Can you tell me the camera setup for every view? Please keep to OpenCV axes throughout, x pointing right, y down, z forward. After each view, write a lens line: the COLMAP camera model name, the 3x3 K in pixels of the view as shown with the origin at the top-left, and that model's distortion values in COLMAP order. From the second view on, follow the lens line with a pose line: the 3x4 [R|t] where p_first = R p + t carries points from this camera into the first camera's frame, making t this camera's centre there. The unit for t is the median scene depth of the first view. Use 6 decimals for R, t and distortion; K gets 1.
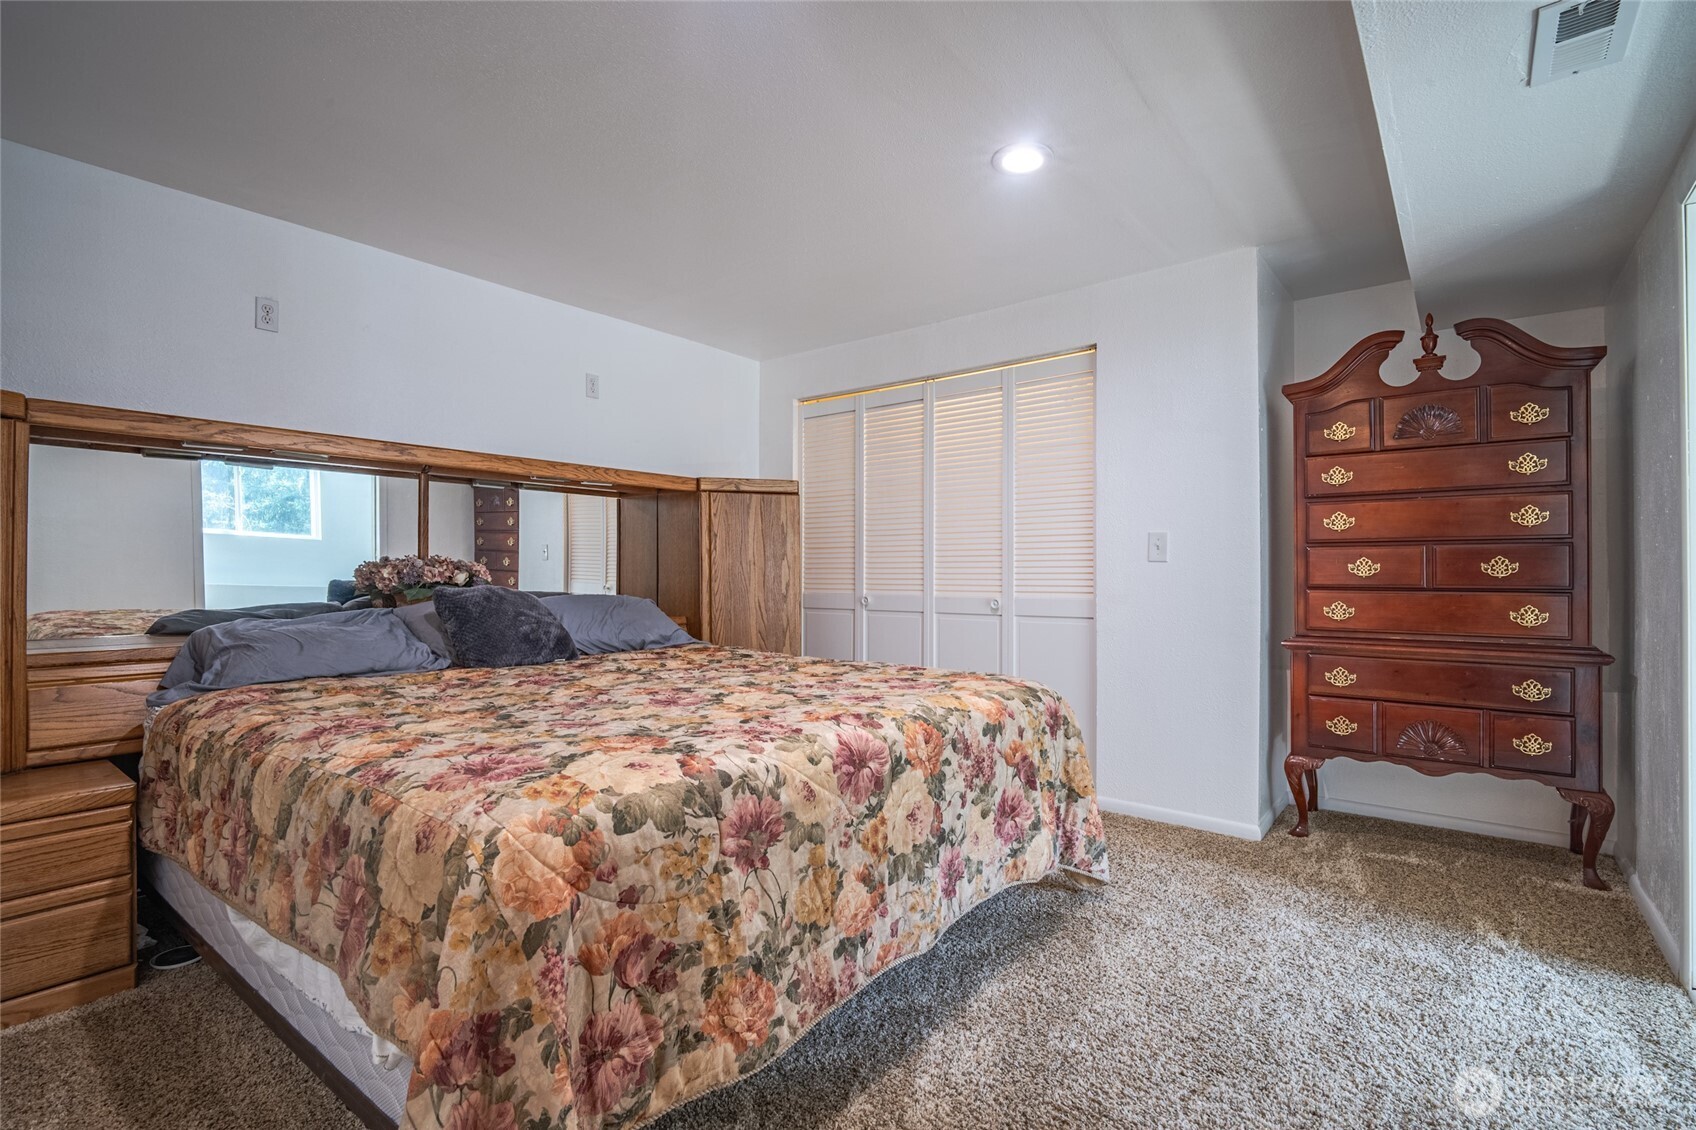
lens RADIAL K [[790.5, 0, 843.0], [0, 790.5, 568.3], [0, 0, 1]] dist [0.002610, -0.000958]
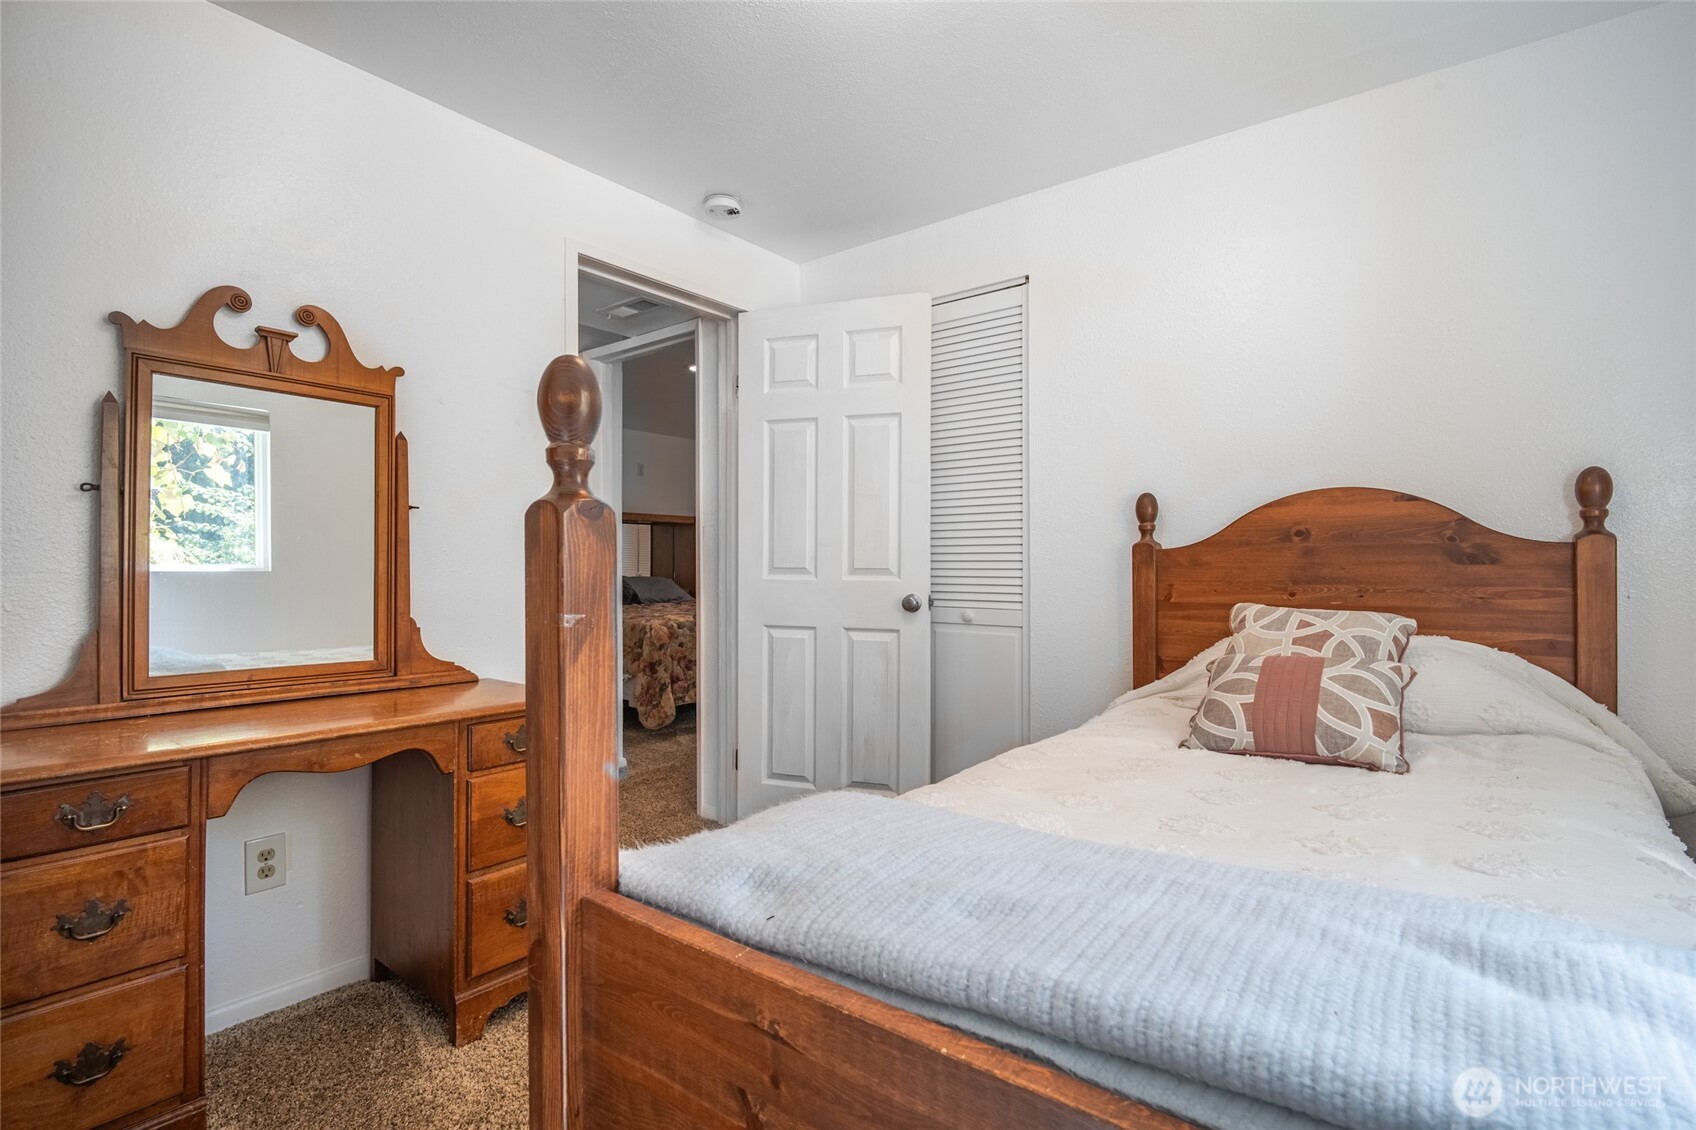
lens RADIAL K [[790.5, 0, 849.7], [0, 790.5, 564.6], [0, 0, 1]] dist [0.002610, -0.000958]
pose [[0.999806, 0.008061, 0.017999, 0.533969], [-0.008061, 0.999968, -0.000098, -0.005298], [-0.017999, -0.000047, 0.999838, -3.158381]]
